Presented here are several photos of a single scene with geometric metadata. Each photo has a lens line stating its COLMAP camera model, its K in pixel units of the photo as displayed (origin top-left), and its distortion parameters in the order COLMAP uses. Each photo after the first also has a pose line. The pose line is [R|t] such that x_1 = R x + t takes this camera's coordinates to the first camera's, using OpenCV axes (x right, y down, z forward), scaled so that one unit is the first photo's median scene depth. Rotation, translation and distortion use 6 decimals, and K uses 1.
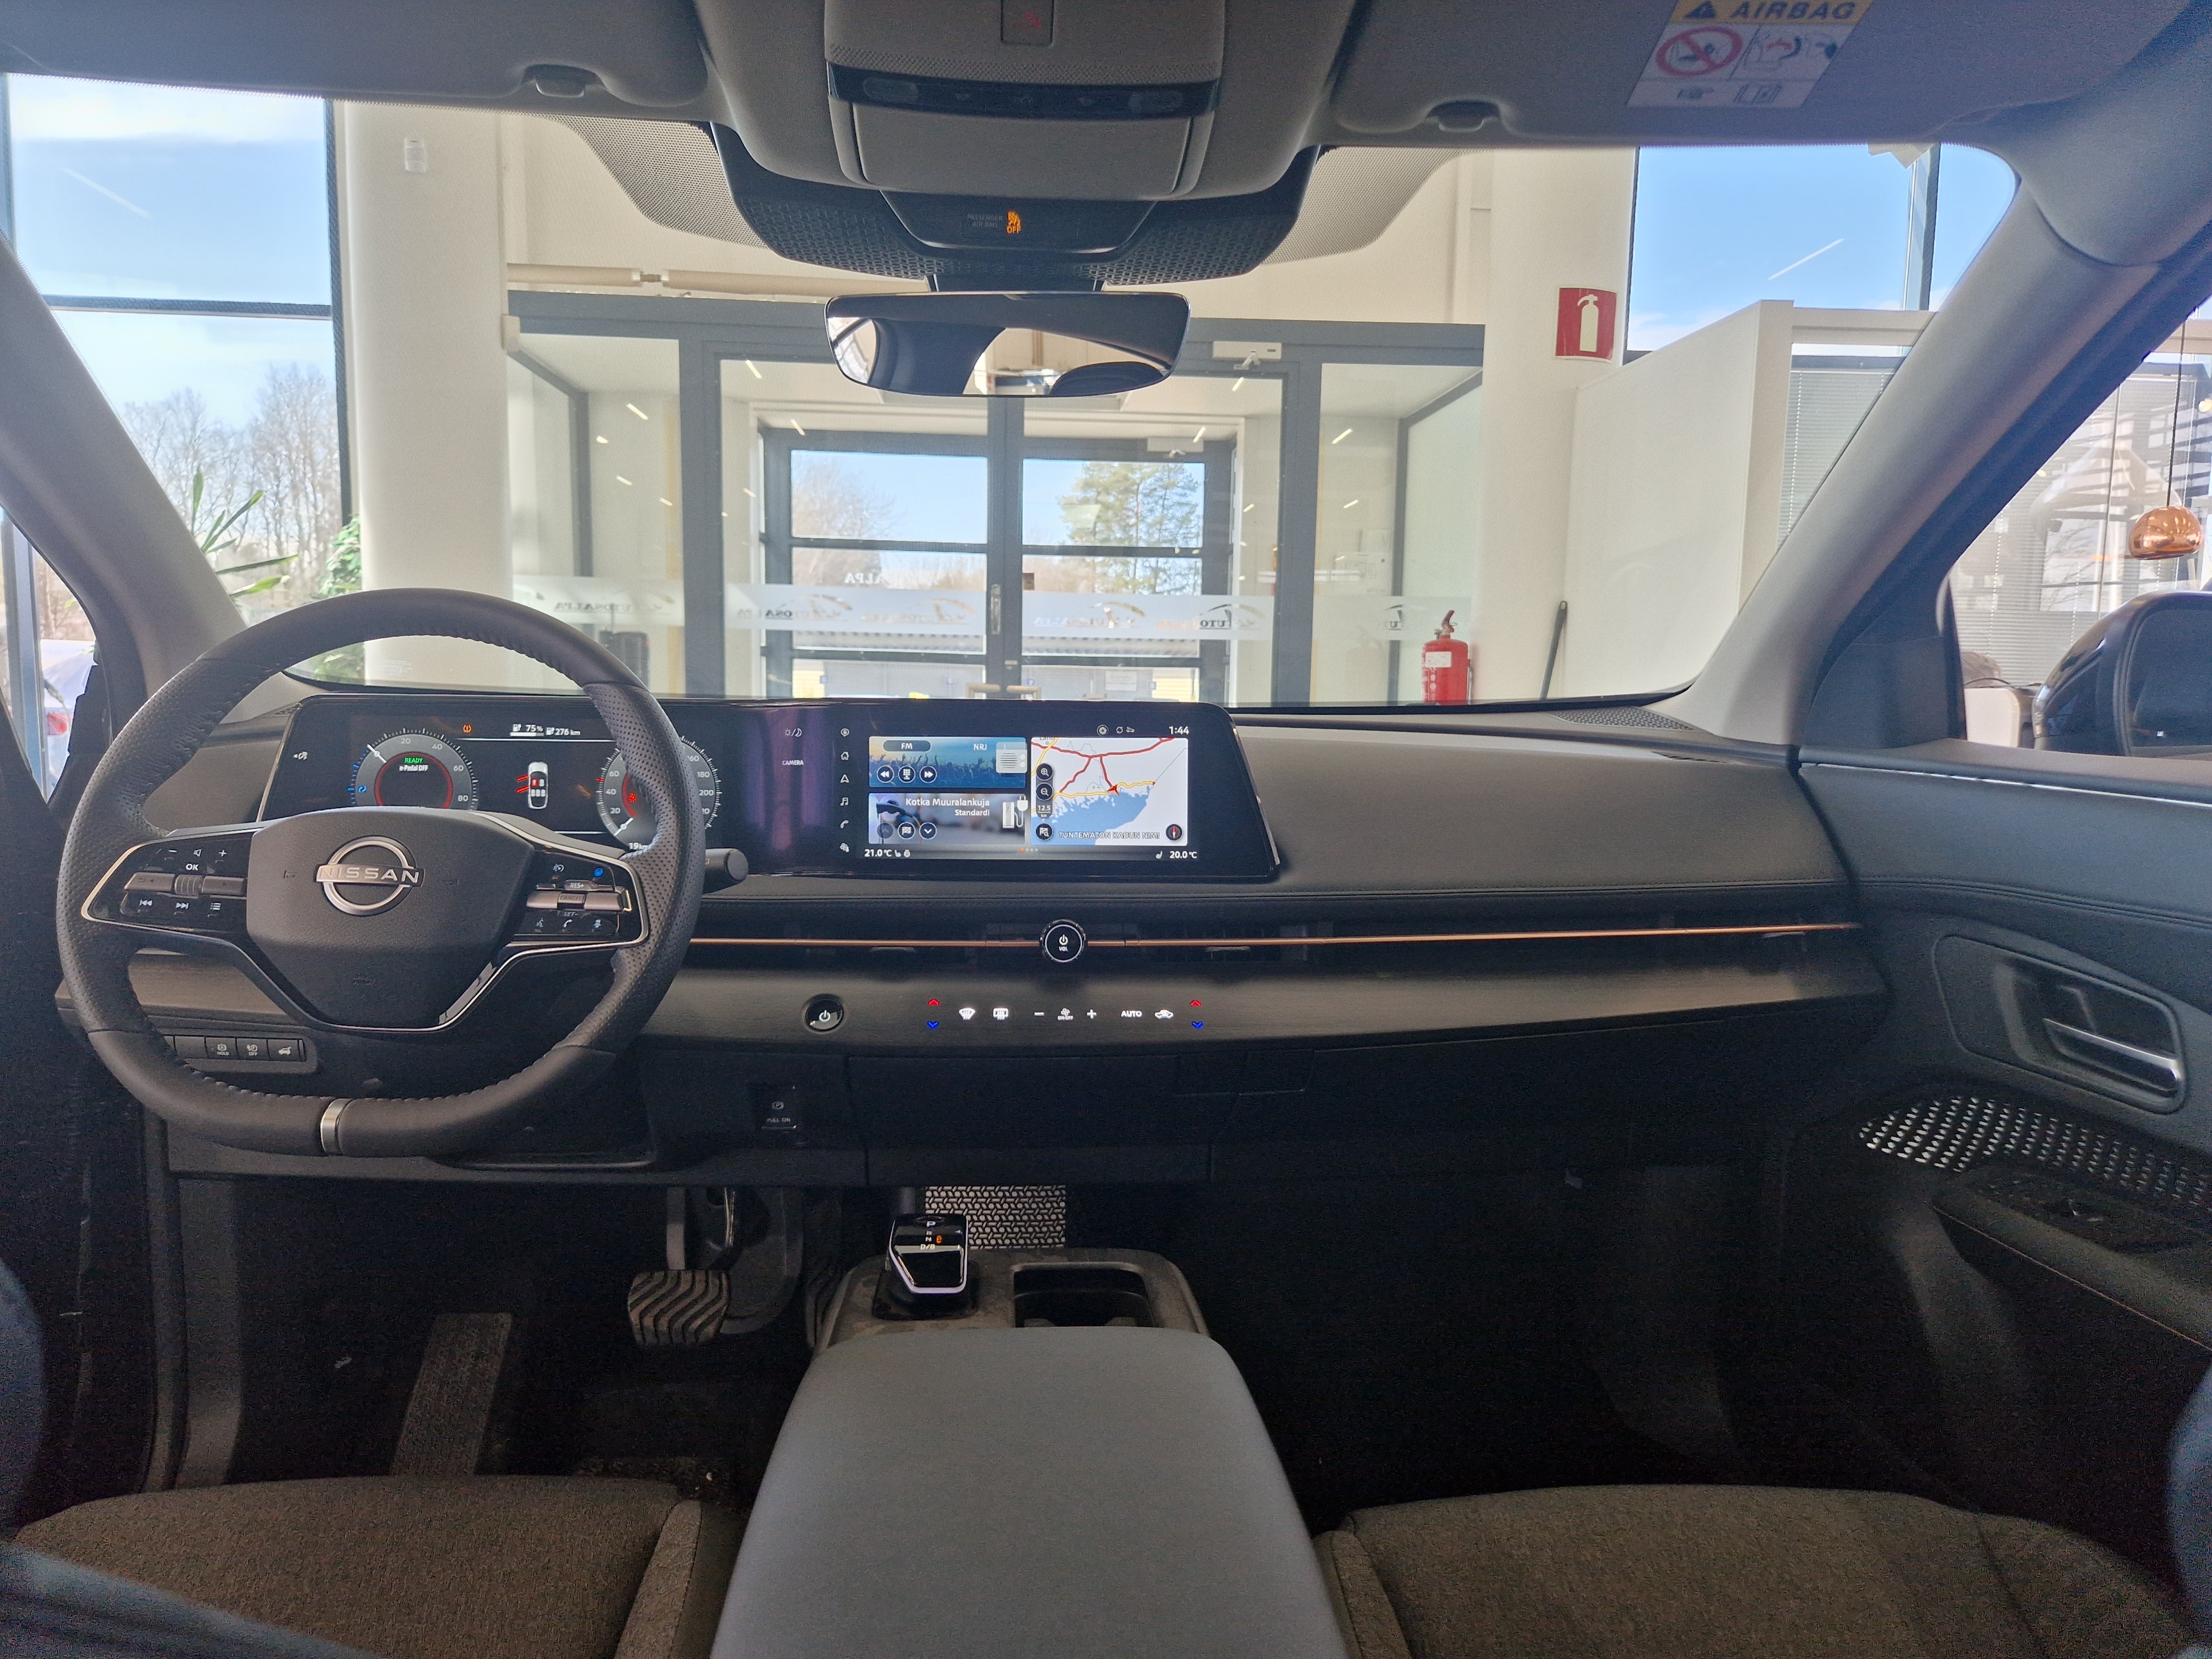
lens RADIAL K [[1549.8, 0, 1096.7], [0, 1549.8, 848.9], [0, 0, 1]] dist [0.067918, -0.010921]
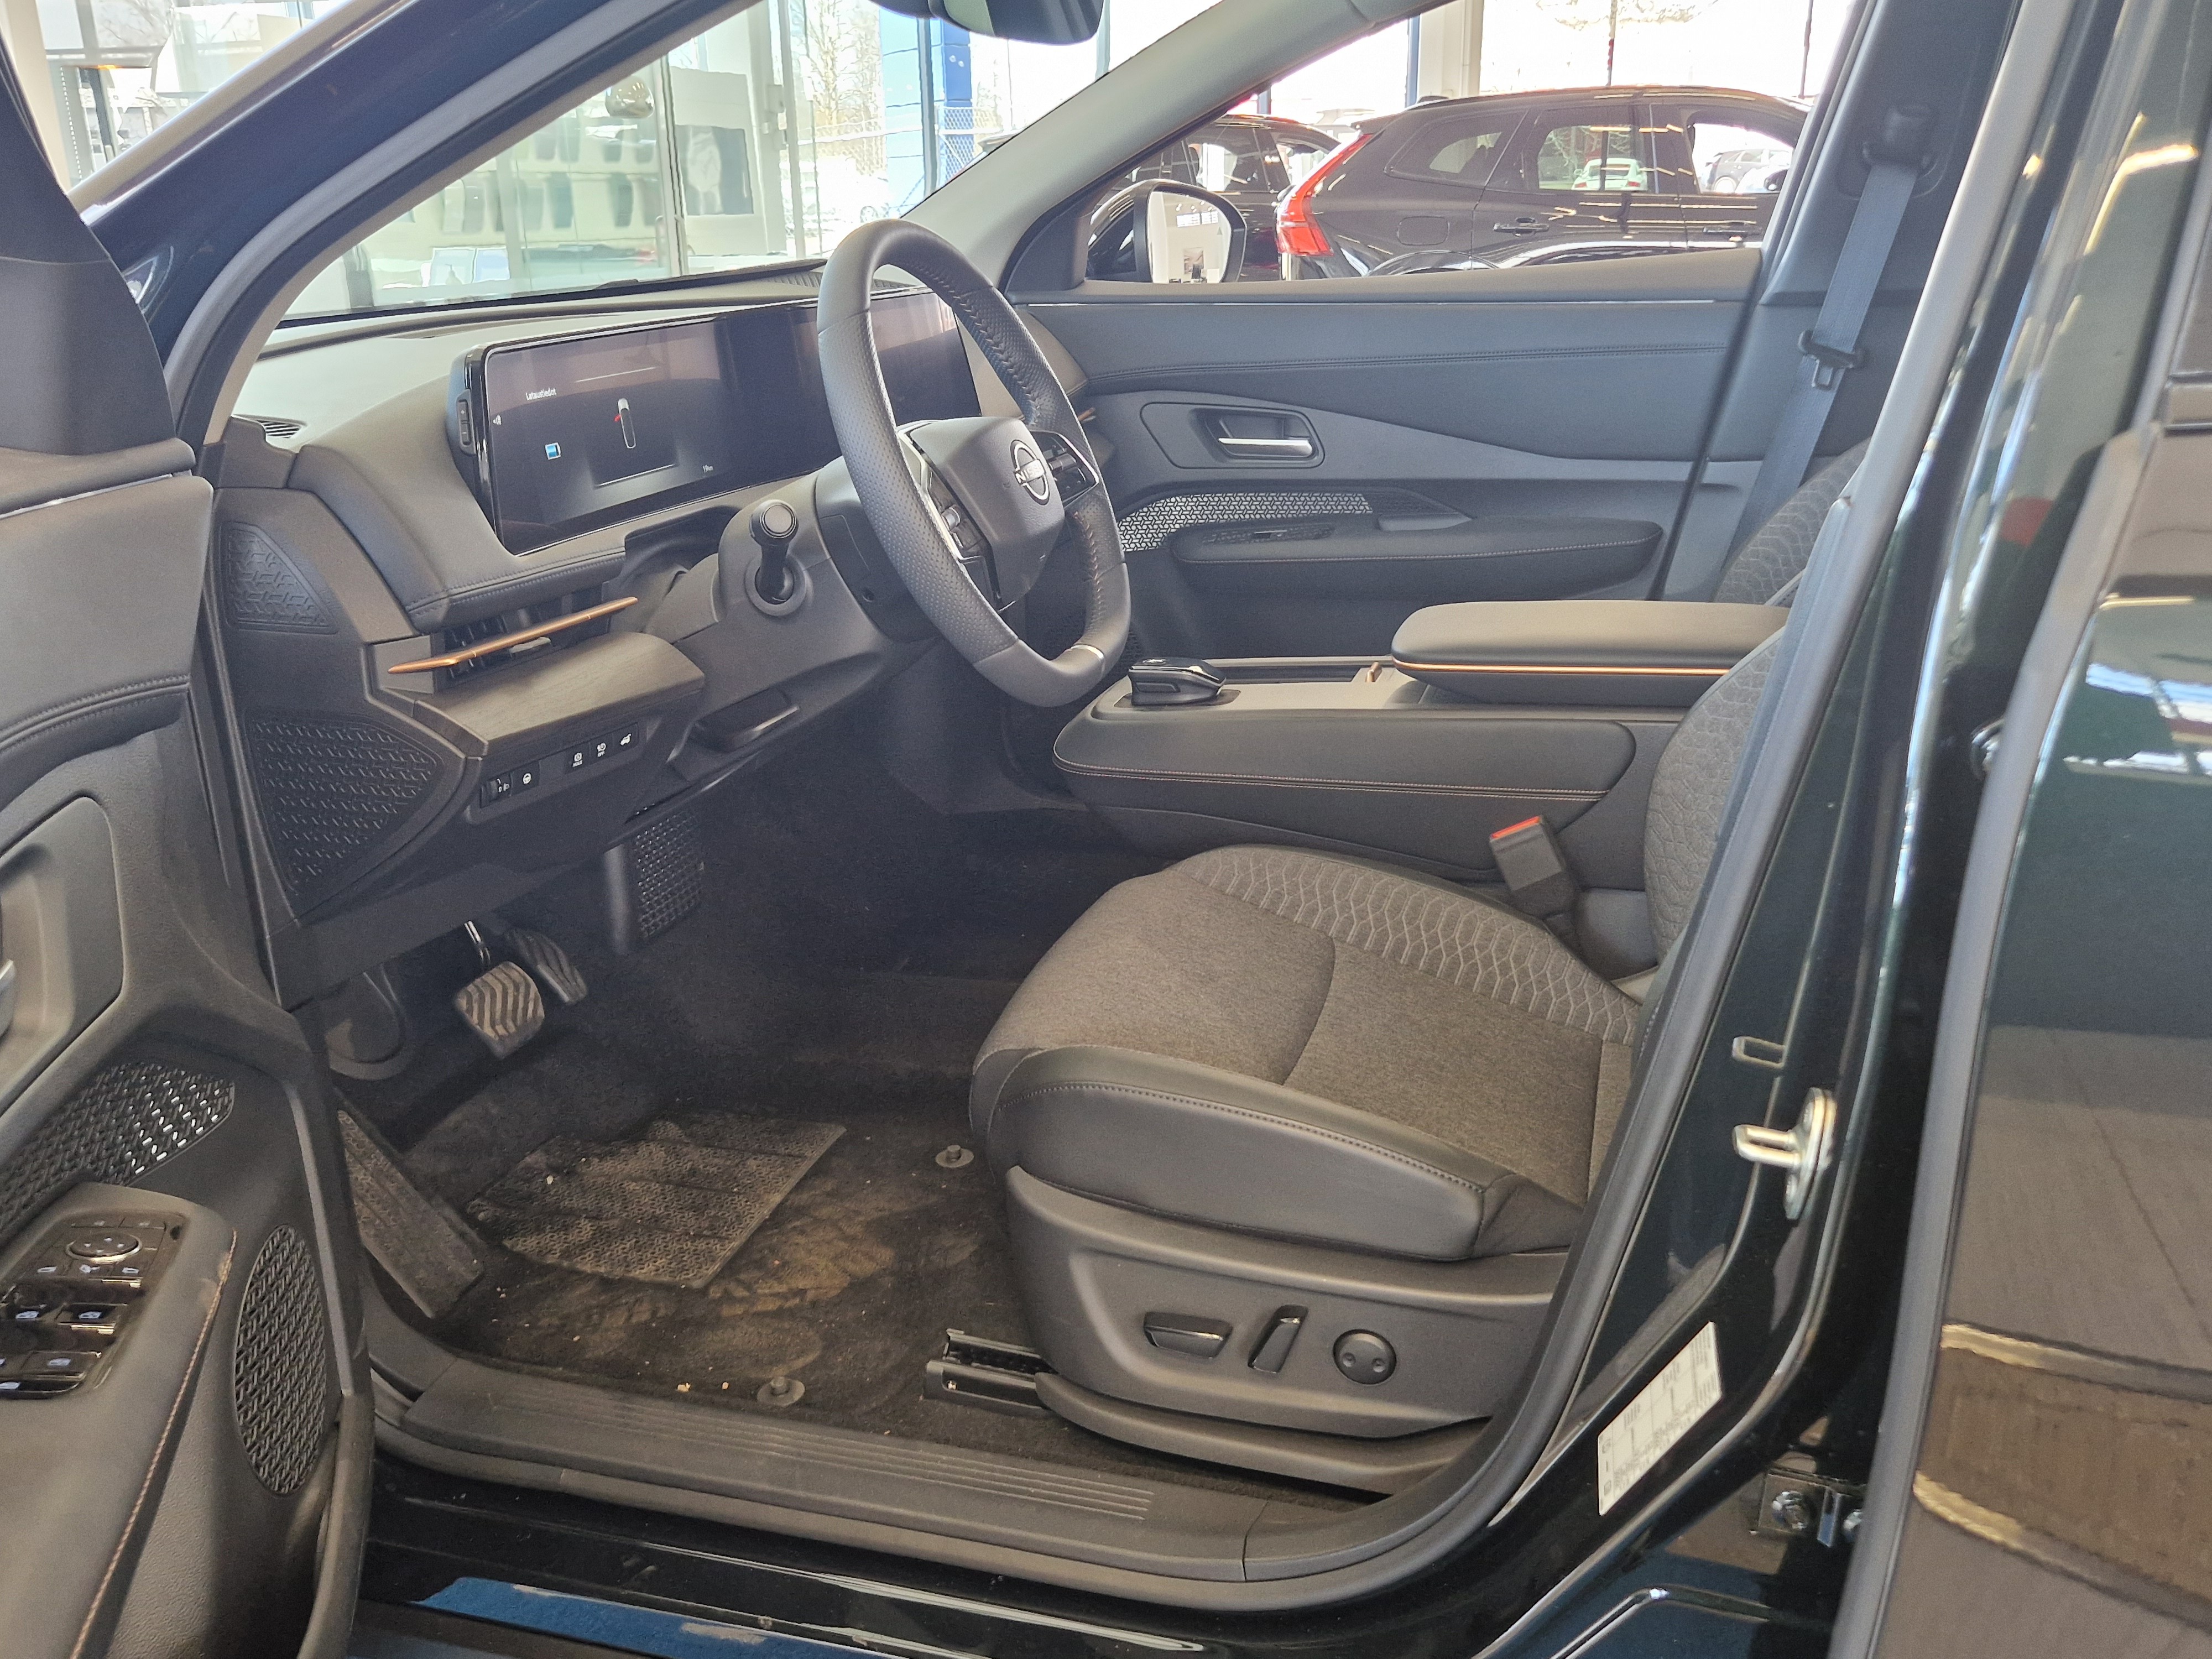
lens RADIAL K [[1938.1, 0, 1089.8], [0, 1938.1, 822.6], [0, 0, 1]] dist [0.050995, -0.045801]
pose [[0.344643, -0.312354, 0.885244, -1.389724], [0.135485, 0.949696, 0.282348, -0.107954], [-0.928905, 0.022628, 0.369625, 0.311675]]
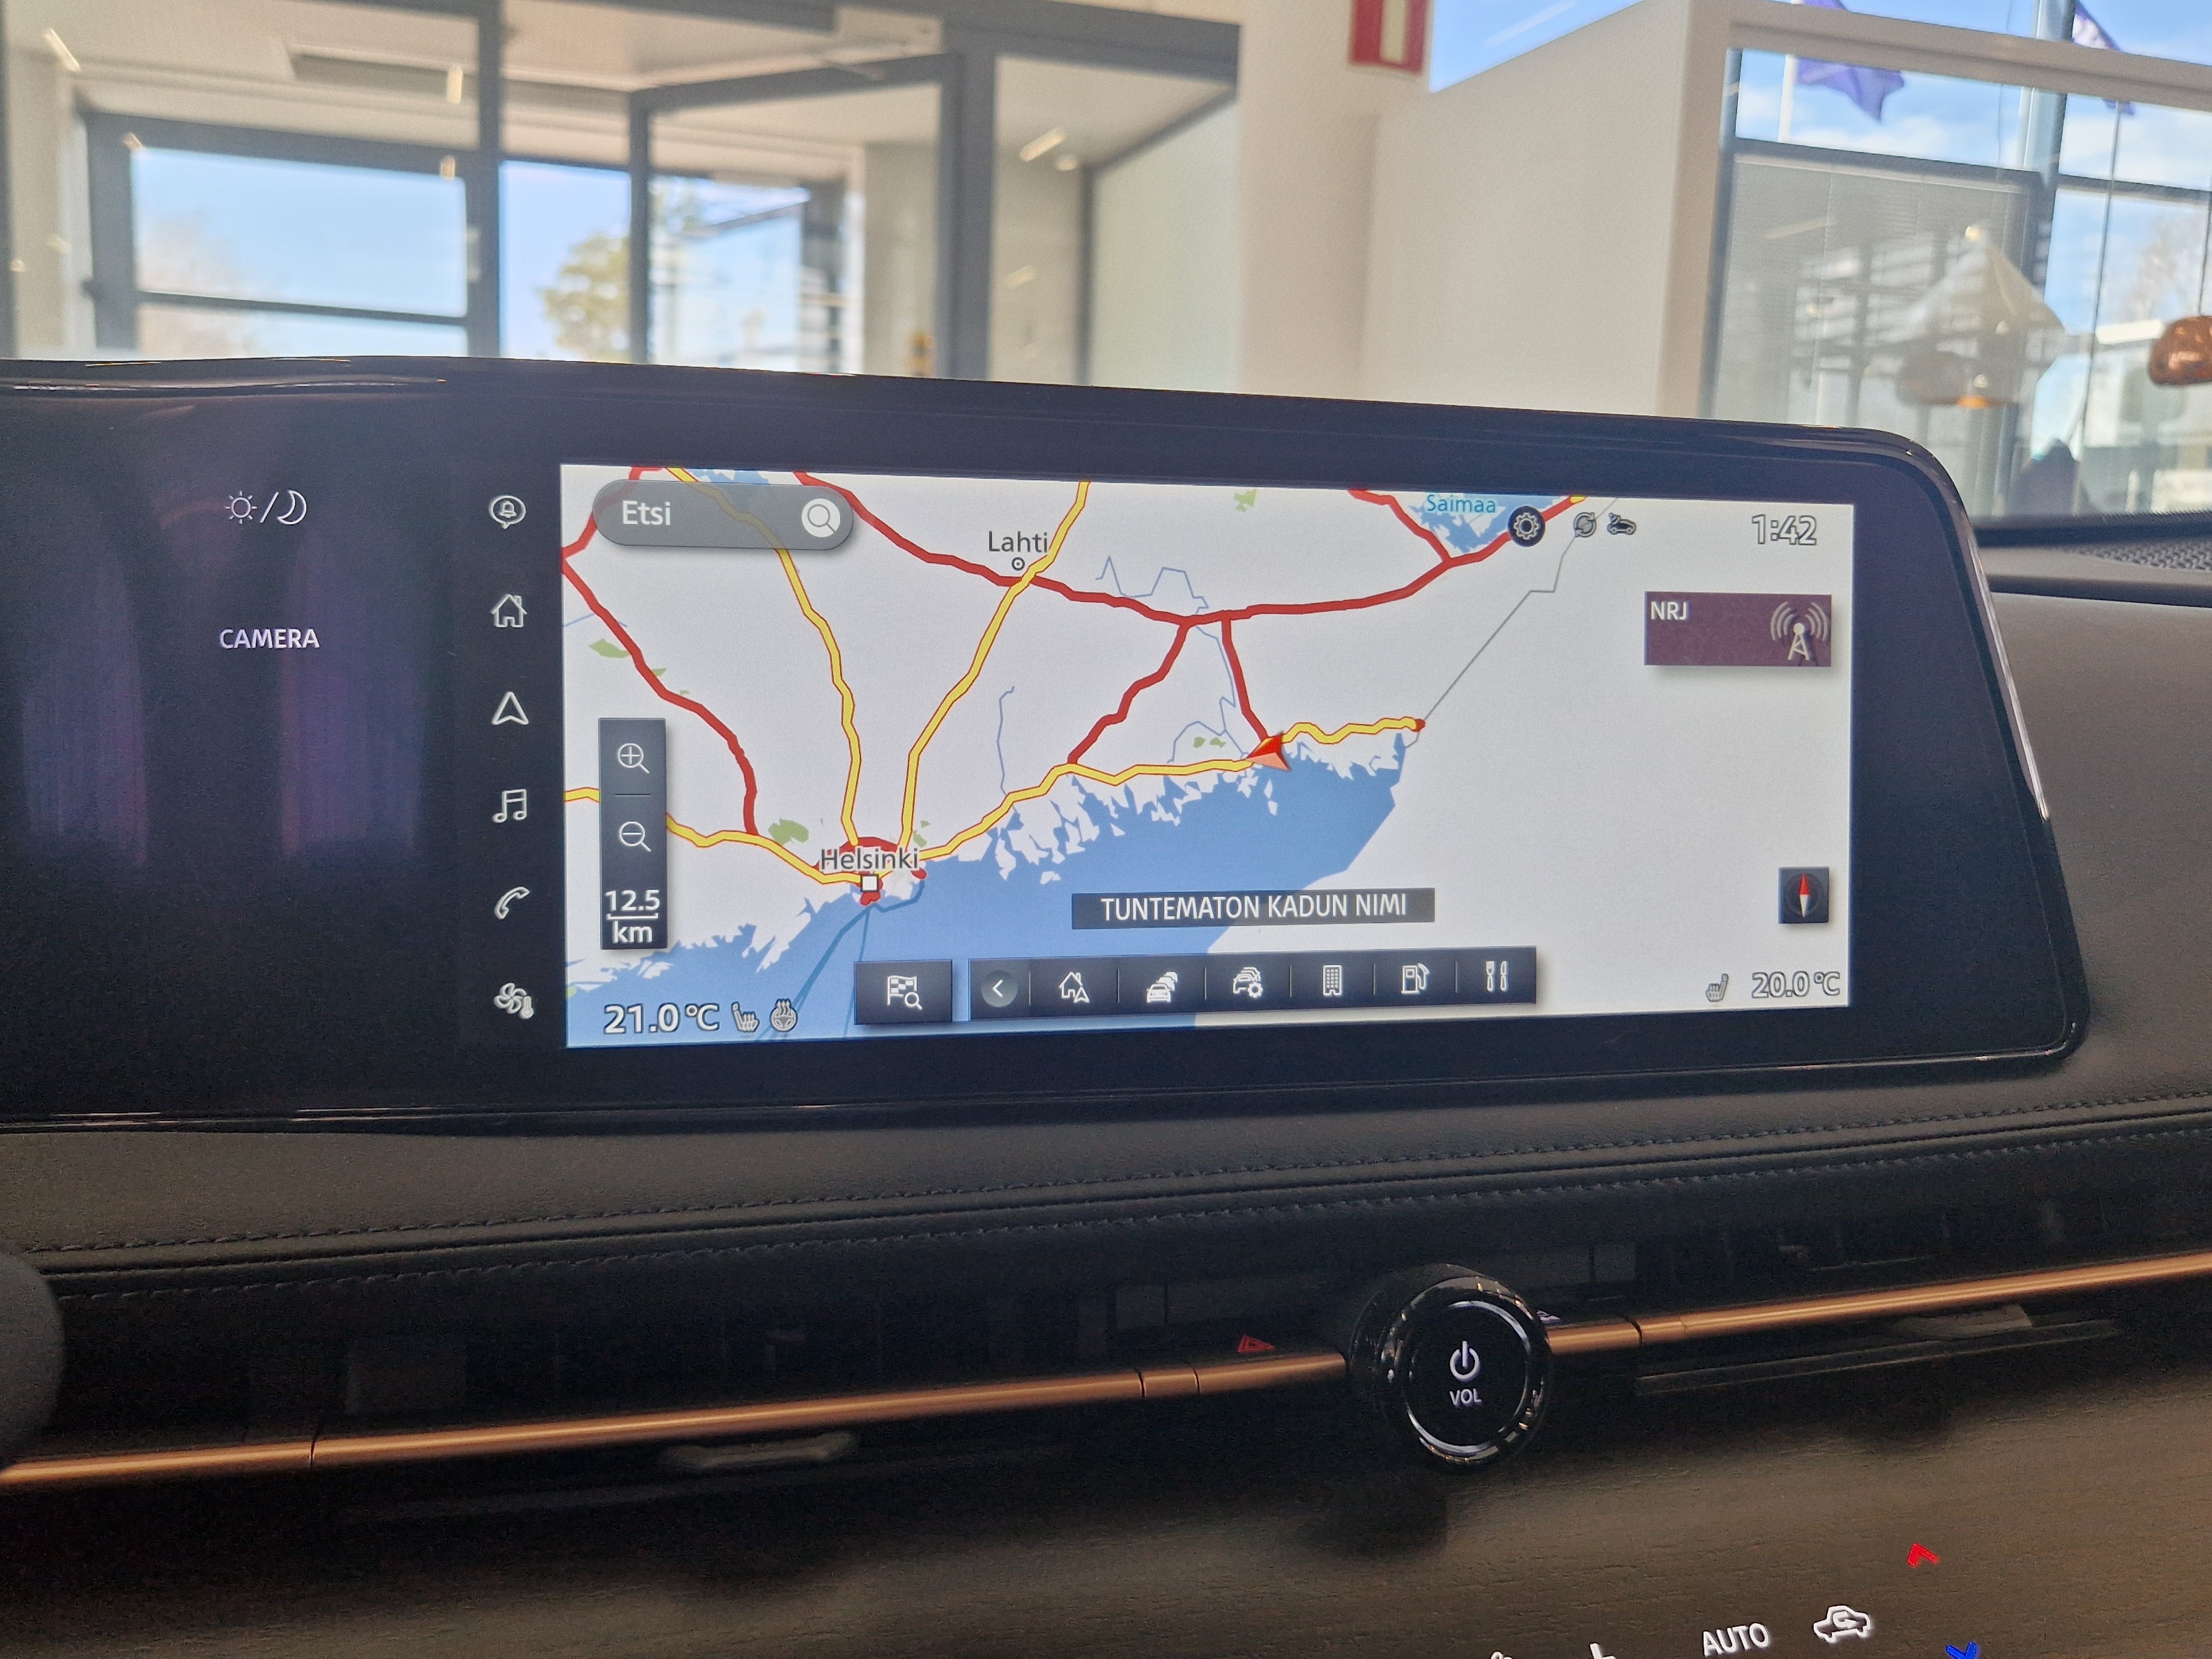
lens RADIAL K [[1938.1, 0, 1081.9], [0, 1938.1, 835.6], [0, 0, 1]] dist [0.050995, -0.045801]
pose [[0.967852, -0.016797, 0.250959, -0.151600], [0.007512, 0.999253, 0.037910, -0.036307], [-0.251408, -0.034806, 0.967255, 0.686896]]
